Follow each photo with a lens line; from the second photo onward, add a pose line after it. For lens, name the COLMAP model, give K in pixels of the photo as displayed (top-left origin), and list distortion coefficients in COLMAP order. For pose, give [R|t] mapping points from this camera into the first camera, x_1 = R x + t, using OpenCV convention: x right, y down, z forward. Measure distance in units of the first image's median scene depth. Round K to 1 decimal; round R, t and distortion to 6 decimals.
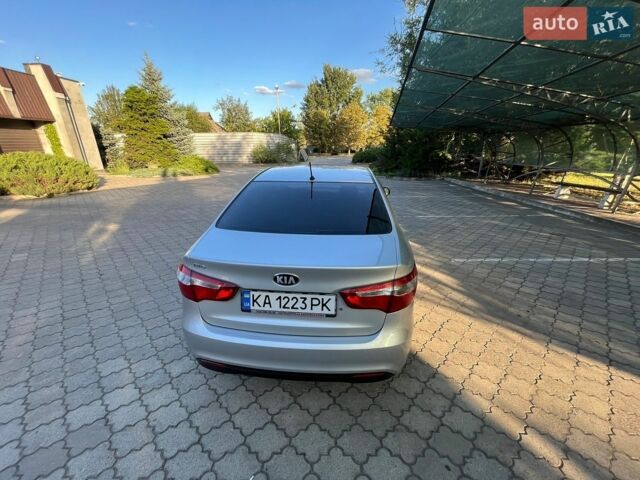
lens RADIAL K [[258.1, 0, 321.6], [0, 258.1, 239.6], [0, 0, 1]] dist [-0.002237, 0.000061]
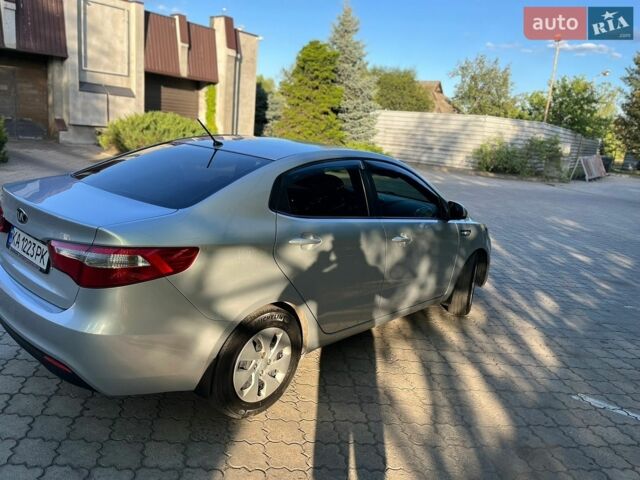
lens RADIAL K [[487.9, 0, 317.6], [0, 487.9, 239.3], [0, 0, 1]] dist [0.074729, -0.100706]
pose [[0.794462, 0.212001, -0.569109, 0.211390], [-0.296077, 0.953391, -0.058165, 0.002851], [0.530252, 0.214710, 0.820202, 0.014976]]
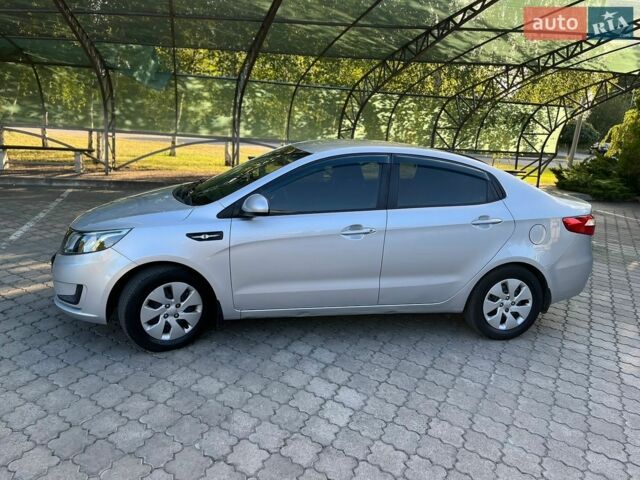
lens RADIAL K [[487.9, 0, 317.7], [0, 487.9, 238.9], [0, 0, 1]] dist [0.074729, -0.100706]
pose [[-0.290066, -0.247933, 0.924332, -0.358027], [0.258881, 0.909520, 0.325200, -0.141218], [-0.921326, 0.333621, -0.199636, 0.403543]]
